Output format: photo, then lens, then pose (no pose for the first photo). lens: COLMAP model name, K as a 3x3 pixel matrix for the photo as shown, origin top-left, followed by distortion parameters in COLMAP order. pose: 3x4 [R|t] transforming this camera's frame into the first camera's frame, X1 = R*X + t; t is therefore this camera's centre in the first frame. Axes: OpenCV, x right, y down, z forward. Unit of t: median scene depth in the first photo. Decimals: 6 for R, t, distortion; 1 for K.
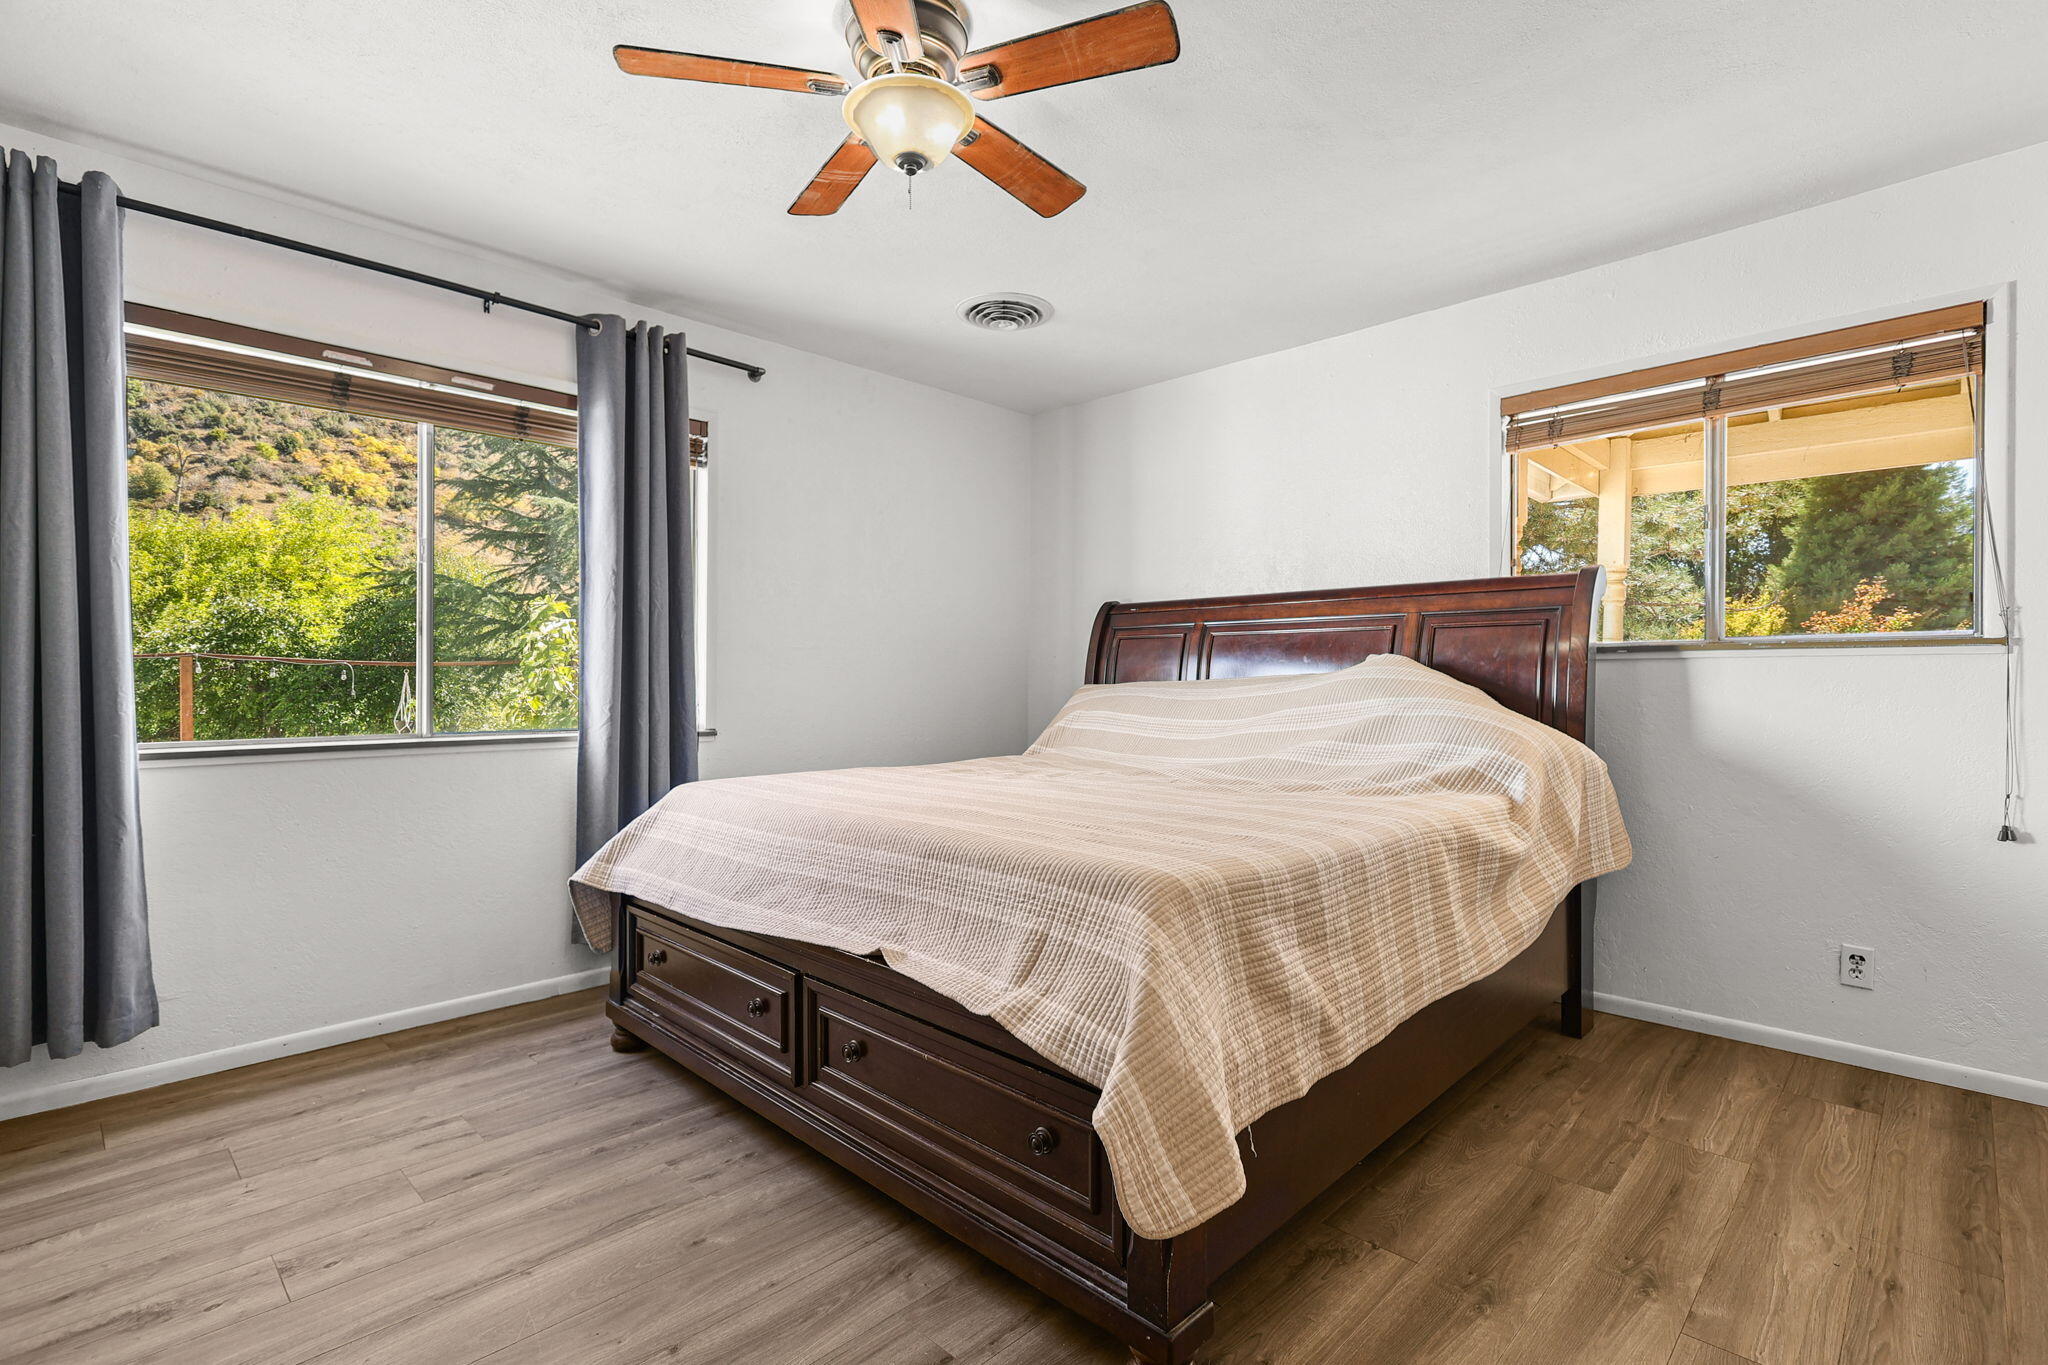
lens RADIAL K [[970.5, 0, 1019.9], [0, 970.5, 682.7], [0, 0, 1]] dist [0.013825, 0.000035]
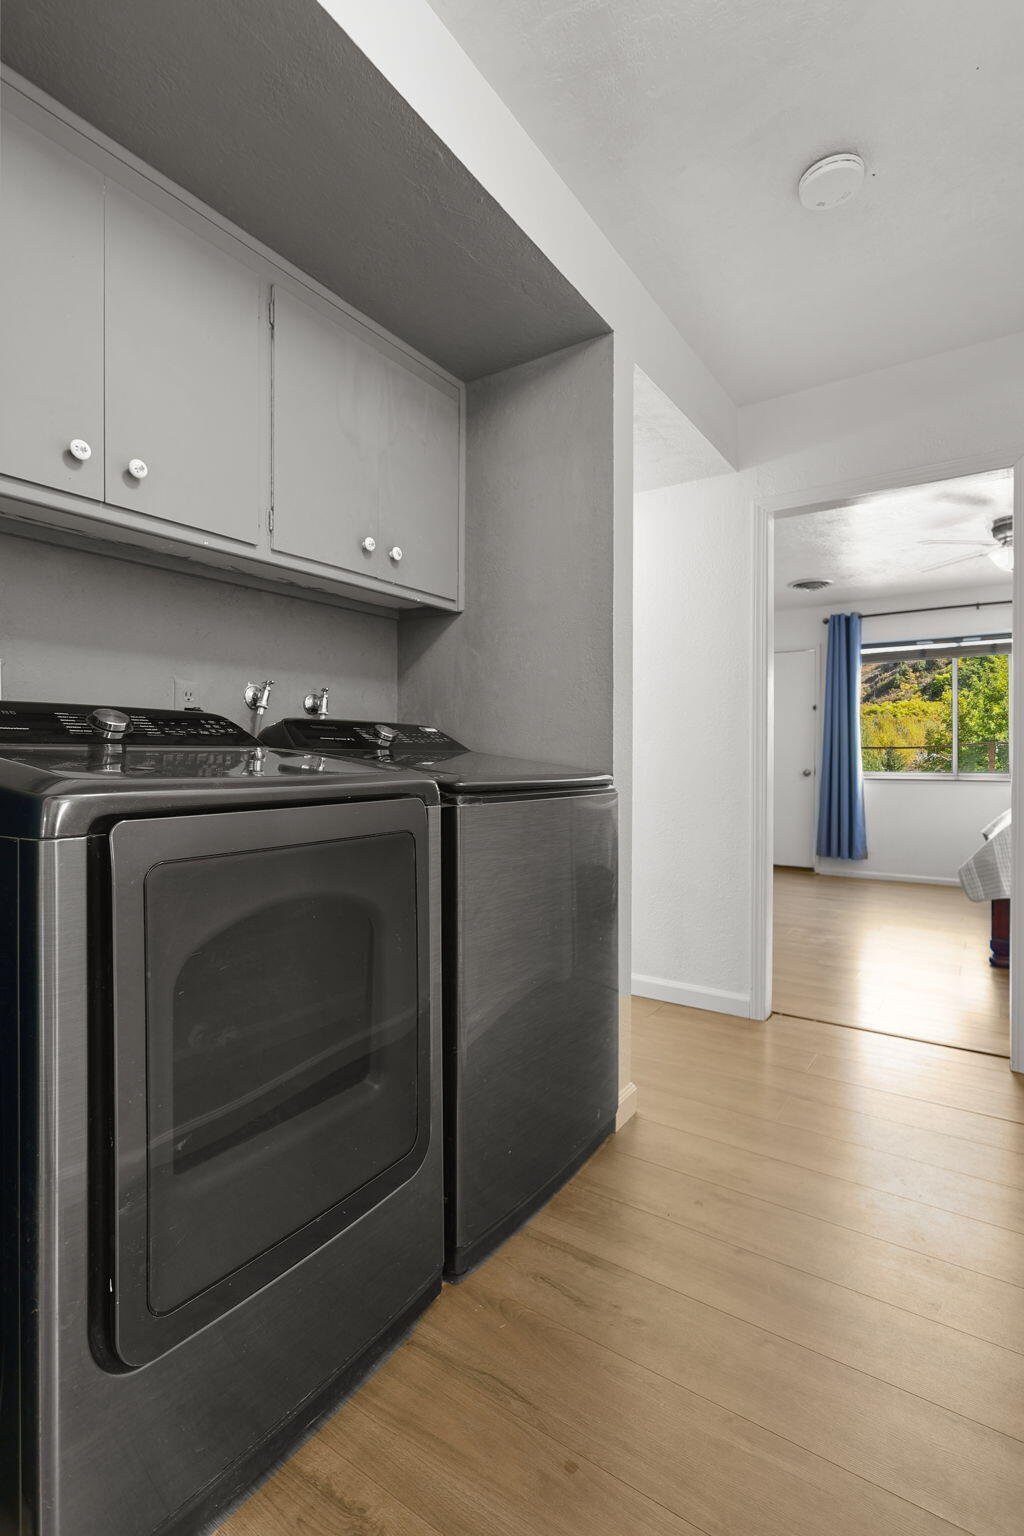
lens RADIAL K [[727.8, 0, 509.2], [0, 727.8, 761.3], [0, 0, 1]] dist [0.013825, 0.000035]
pose [[0.194245, 0.010565, -0.980896, 1.317568], [-0.009531, 0.999915, 0.008882, 0.006300], [0.980907, 0.007624, 0.194330, -0.673105]]
